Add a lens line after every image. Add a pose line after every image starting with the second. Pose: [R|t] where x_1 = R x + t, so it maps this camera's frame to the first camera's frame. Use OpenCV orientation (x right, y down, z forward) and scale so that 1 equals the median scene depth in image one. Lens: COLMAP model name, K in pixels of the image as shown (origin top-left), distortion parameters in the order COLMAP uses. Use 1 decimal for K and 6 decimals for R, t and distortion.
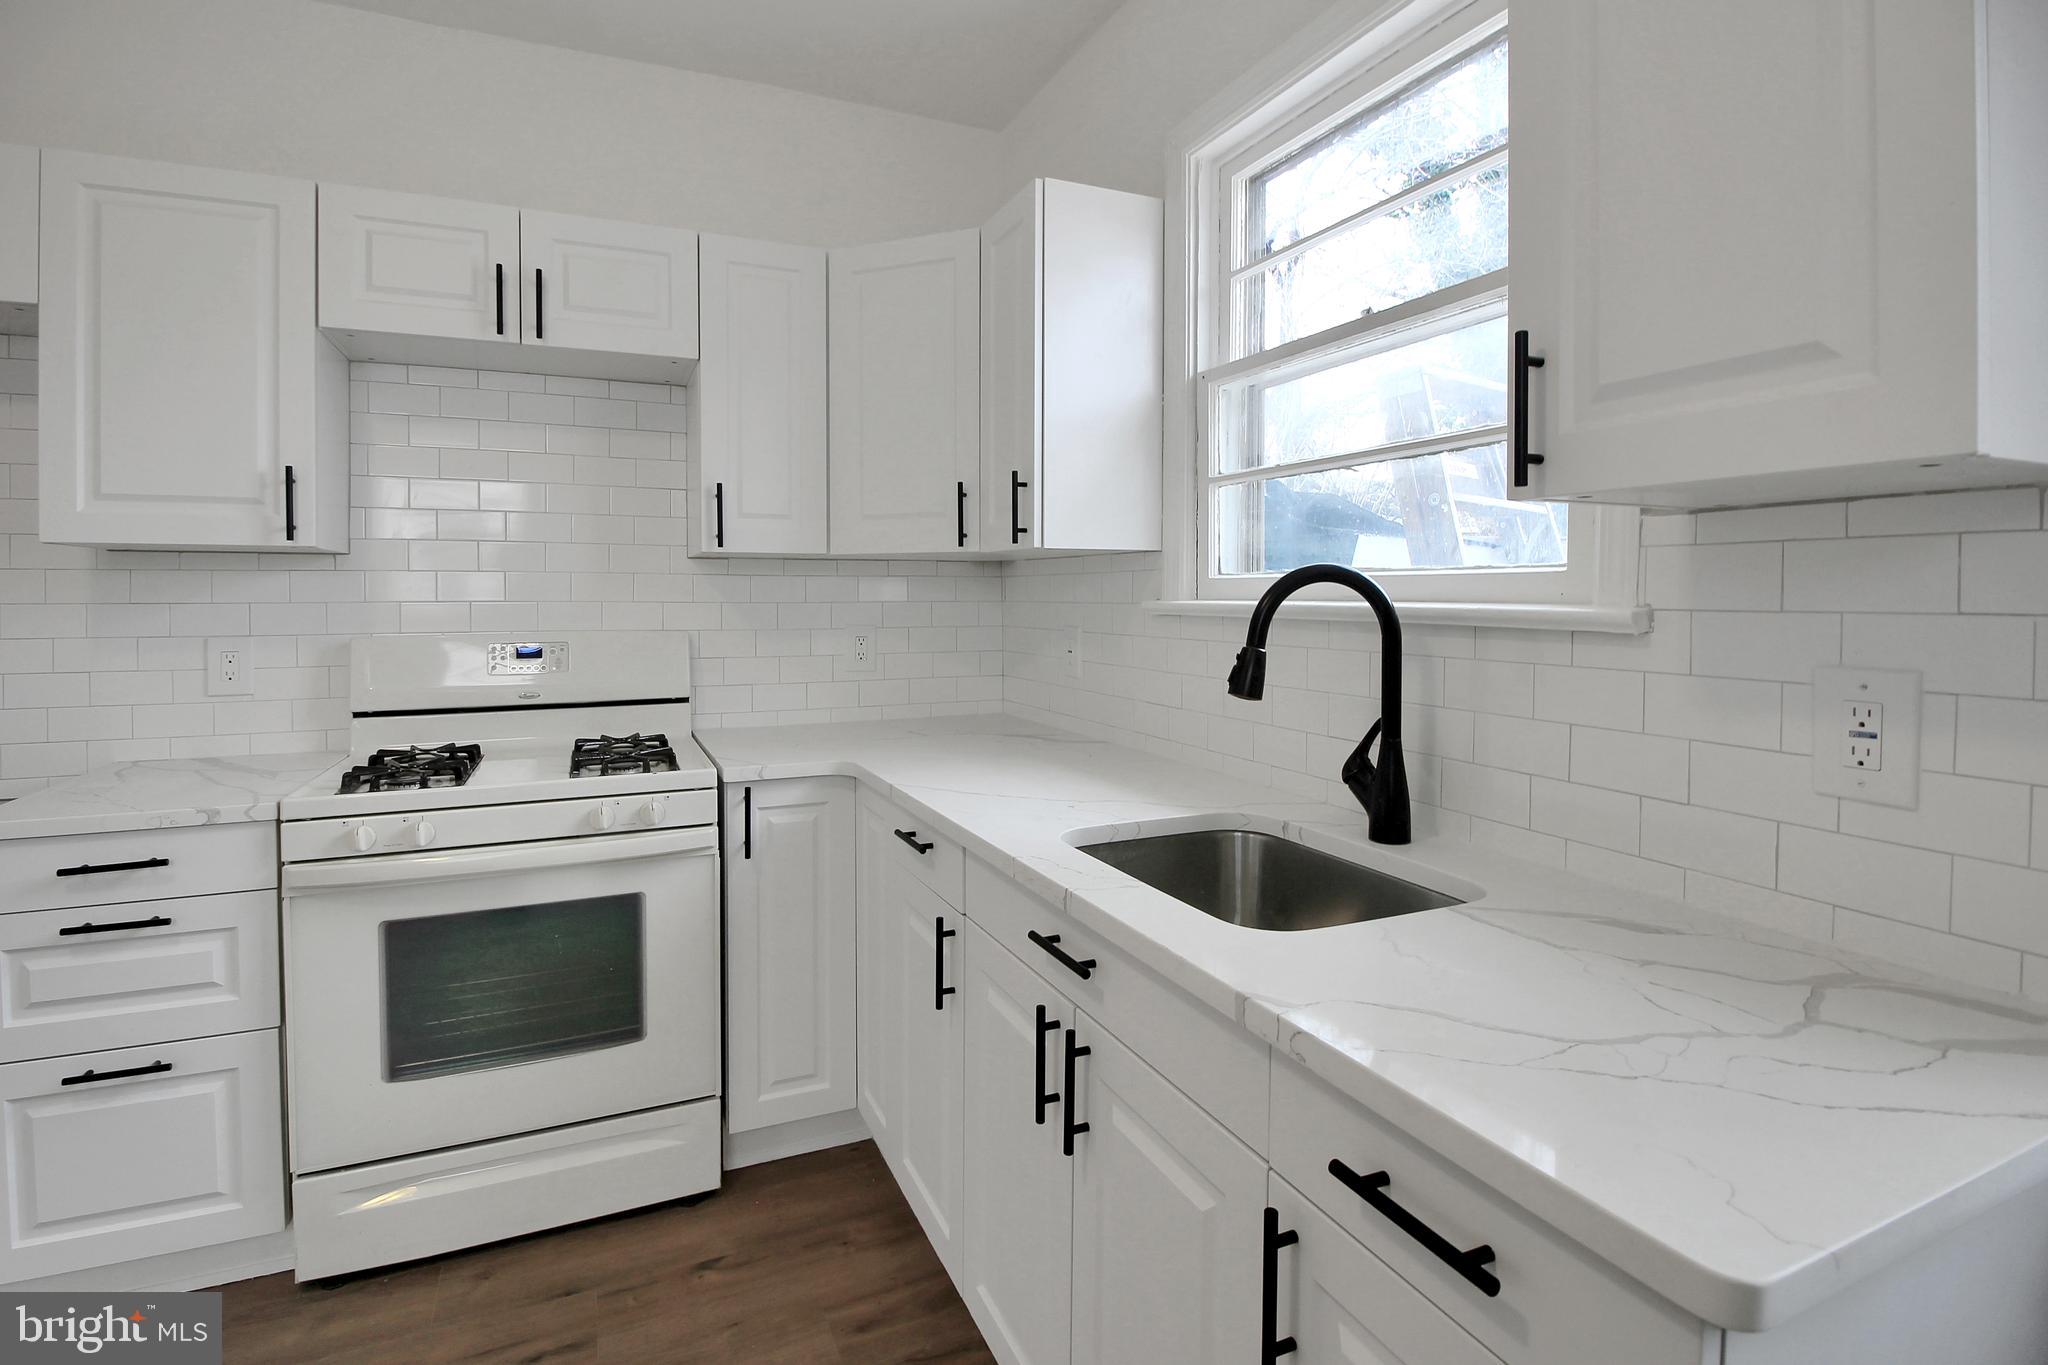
lens RADIAL K [[992.2, 0, 977.0], [0, 992.2, 604.8], [0, 0, 1]] dist [0.001892, -0.010099]
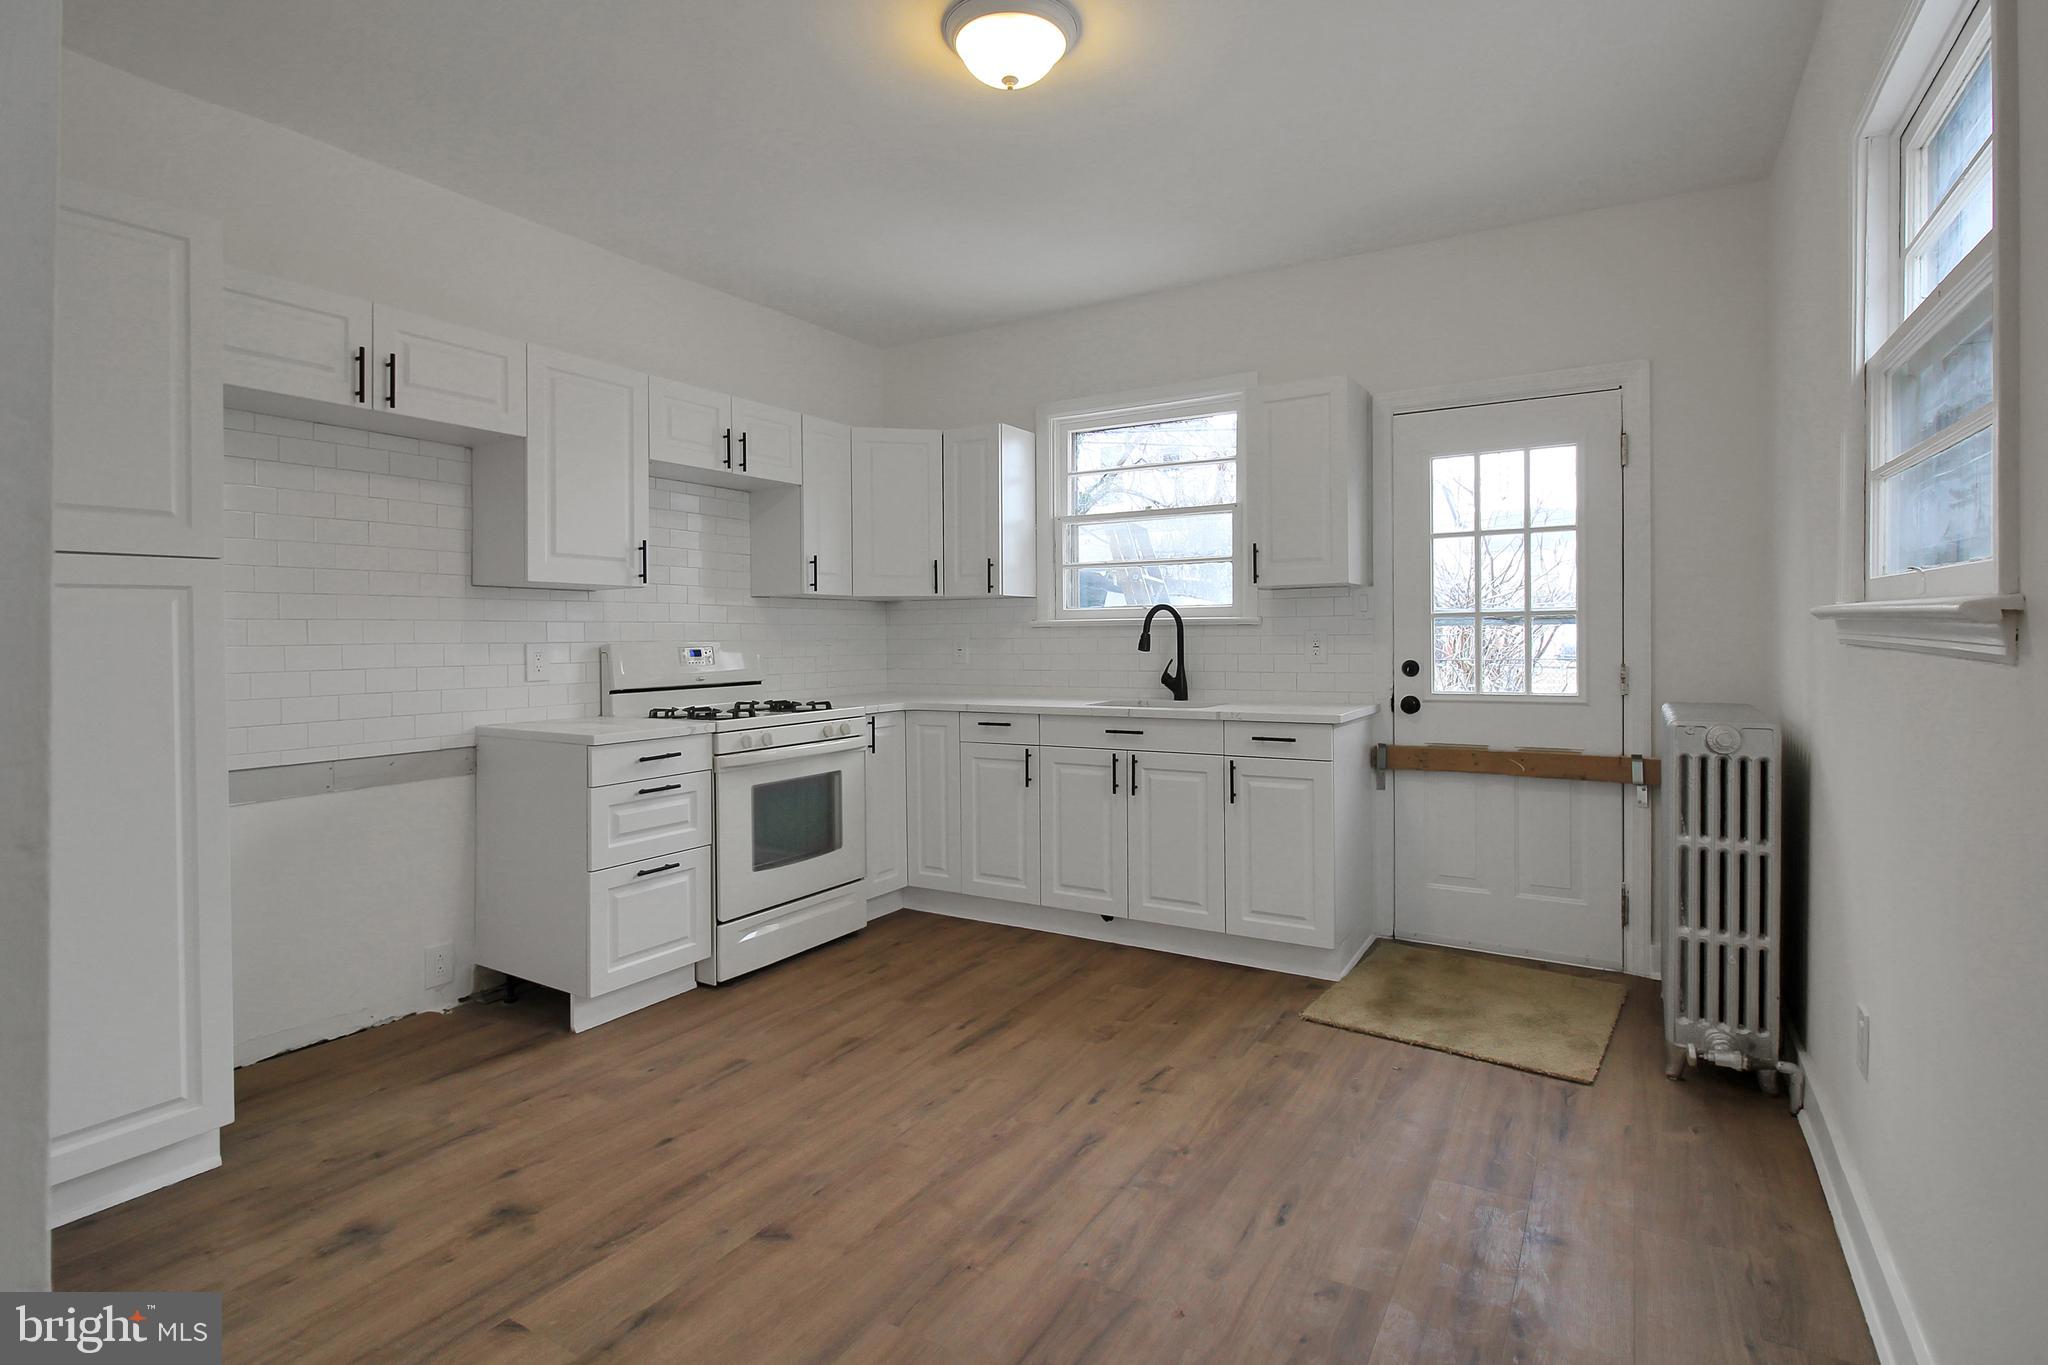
lens RADIAL K [[992.2, 0, 997.1], [0, 992.2, 635.7], [0, 0, 1]] dist [0.001892, -0.010099]
pose [[0.829321, -0.004978, 0.558751, -1.220227], [0.015450, 0.999782, -0.014024, 0.063010], [-0.558559, 0.020263, 0.829217, -0.810228]]
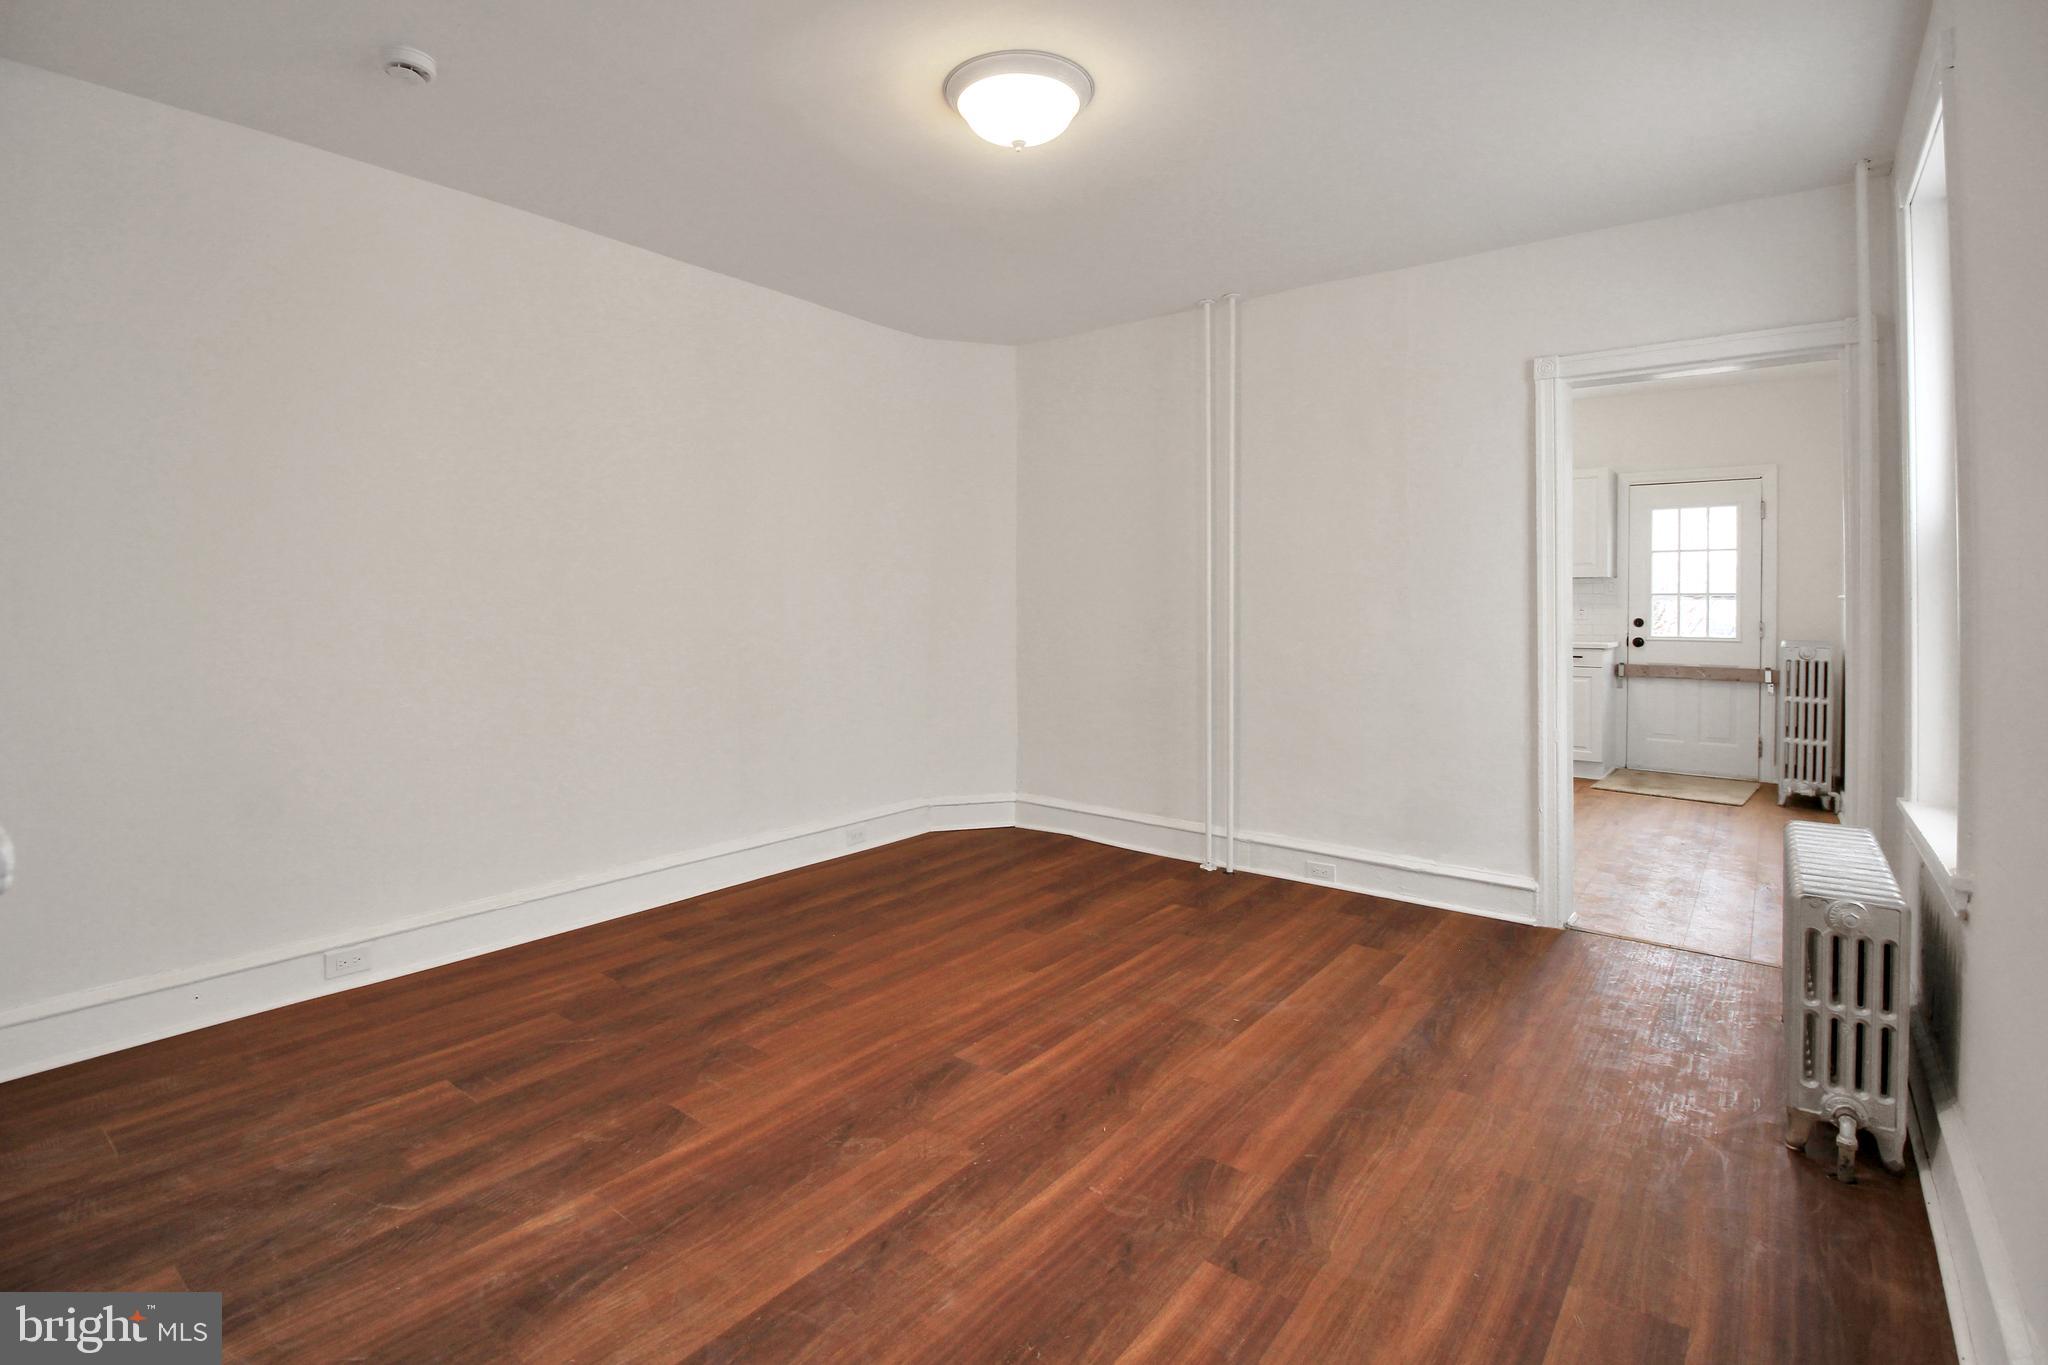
lens RADIAL K [[992.2, 0, 983.7], [0, 992.2, 607.5], [0, 0, 1]] dist [0.001892, -0.010099]
pose [[0.886387, 0.005397, 0.462913, -3.276464], [0.001466, 0.999894, -0.014464, 0.106150], [-0.462942, 0.013500, 0.886286, -1.757806]]
